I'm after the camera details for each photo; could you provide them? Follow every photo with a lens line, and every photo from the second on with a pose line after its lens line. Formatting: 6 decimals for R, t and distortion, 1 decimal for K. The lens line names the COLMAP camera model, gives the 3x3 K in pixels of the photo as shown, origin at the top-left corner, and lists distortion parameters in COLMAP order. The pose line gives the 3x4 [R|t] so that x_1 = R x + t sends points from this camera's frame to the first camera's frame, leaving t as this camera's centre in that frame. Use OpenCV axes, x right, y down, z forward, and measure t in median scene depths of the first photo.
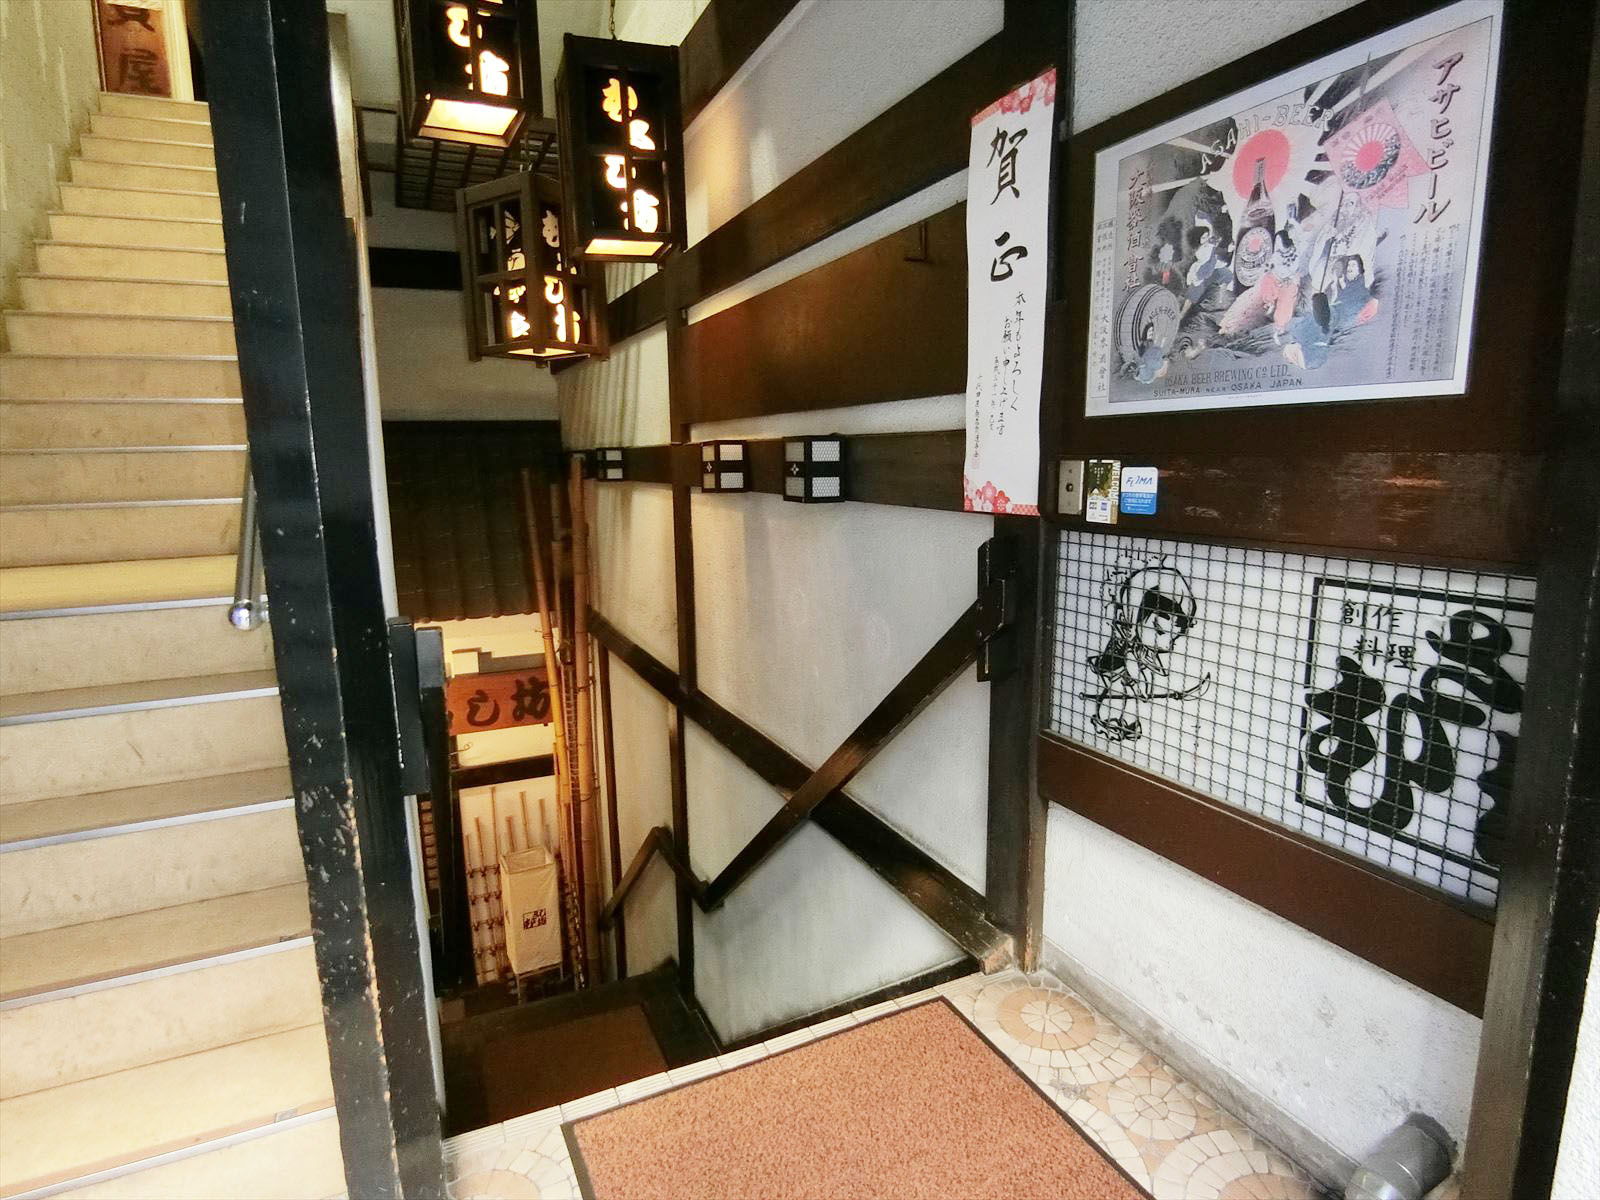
lens RADIAL K [[856.2, 0, 796.9], [0, 856.2, 602.8], [0, 0, 1]] dist [-0.030352, -0.000440]
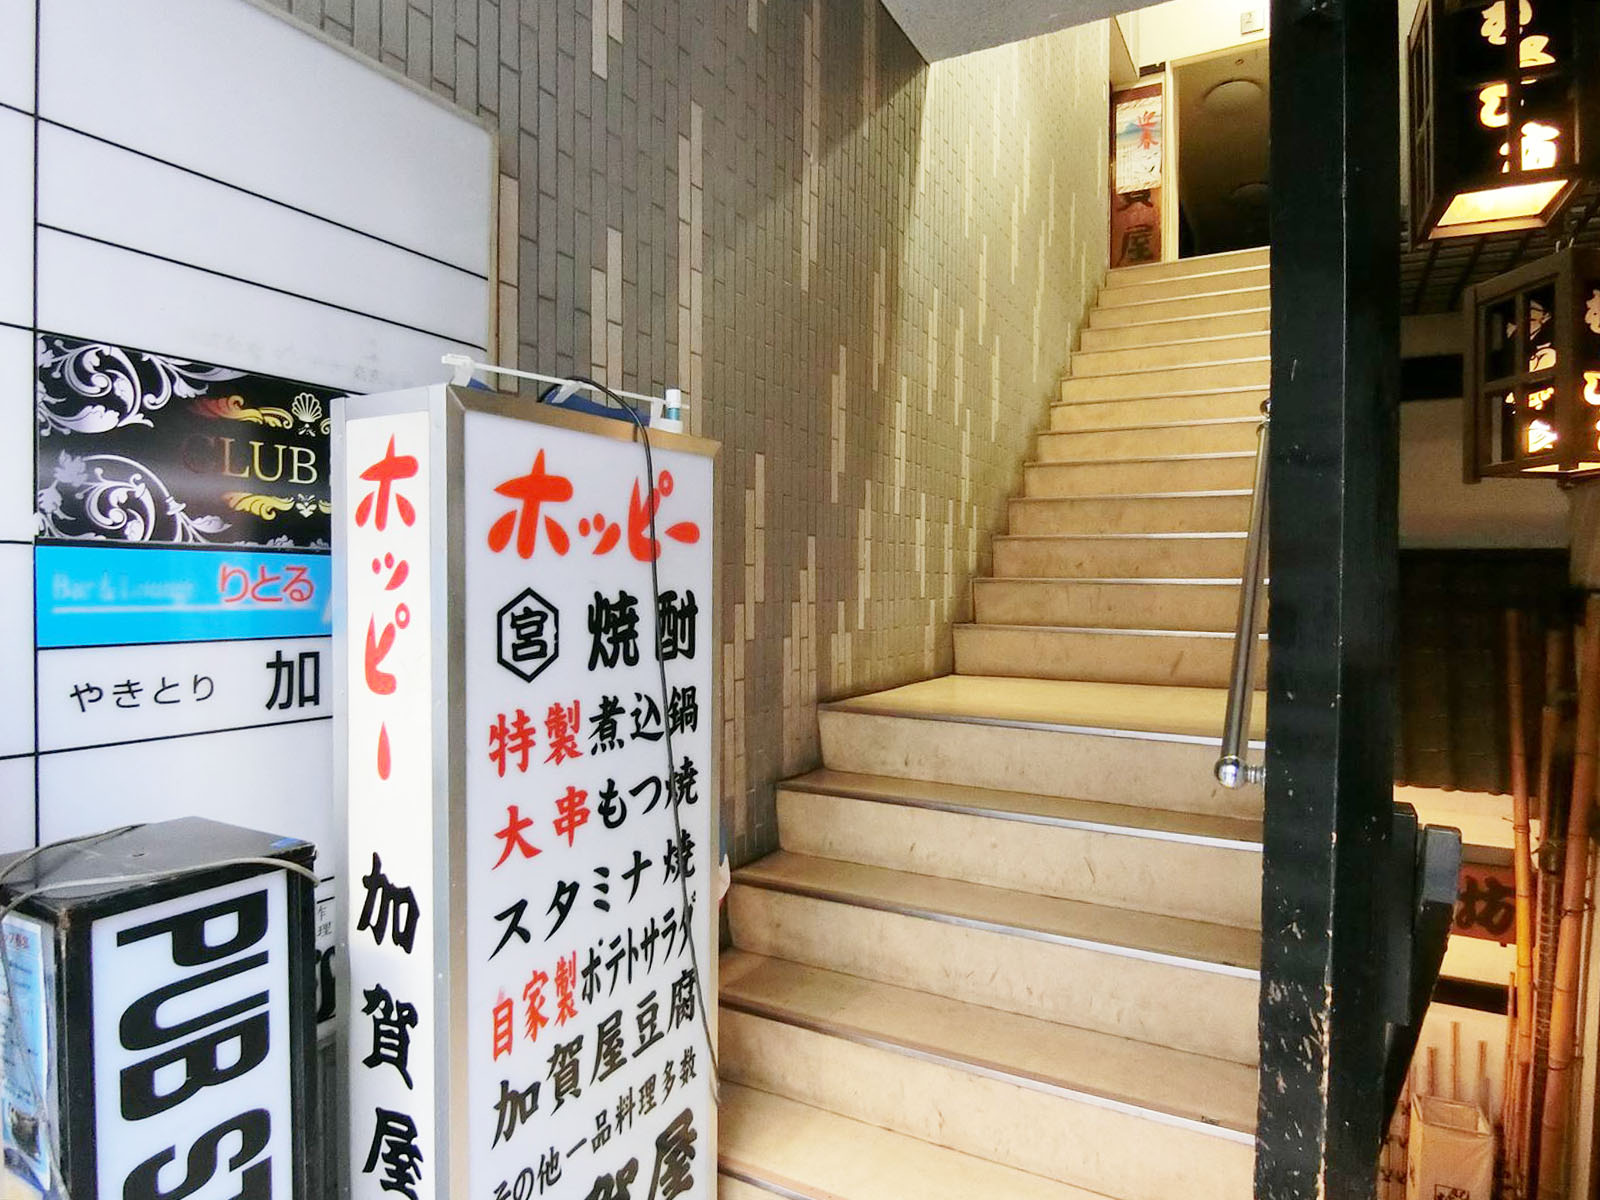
lens RADIAL K [[924.6, 0, 803.7], [0, 924.6, 607.0], [0, 0, 1]] dist [-0.027339, -0.006267]
pose [[0.583364, 0.042420, -0.811102, -0.037172], [-0.156352, 0.985822, -0.060895, -0.011726], [0.797020, 0.162341, 0.581726, -0.010459]]
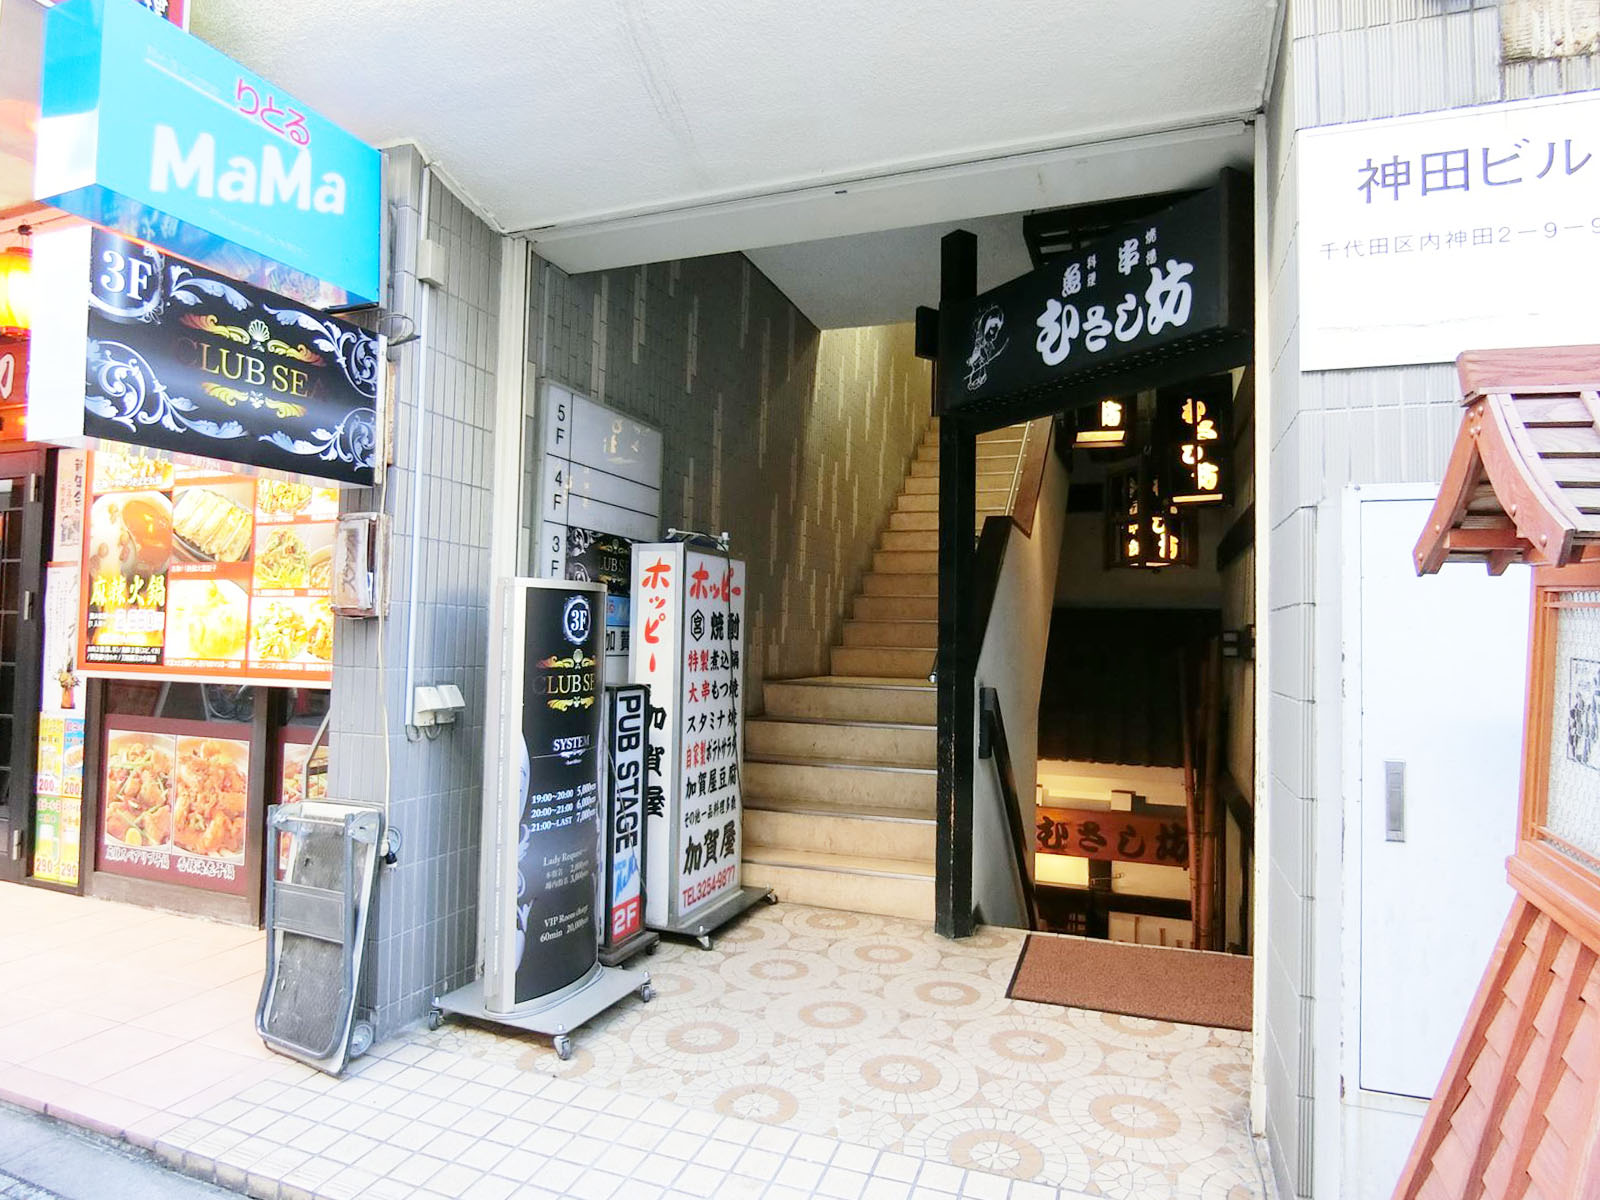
lens RADIAL K [[969.6, 0, 791.7], [0, 969.6, 595.0], [0, 0, 1]] dist [-0.007739, -0.009466]
pose [[0.689735, -0.003951, -0.724052, 0.508756], [-0.156397, 0.975566, -0.154307, 0.119889], [0.706970, 0.219670, 0.672264, -0.585824]]
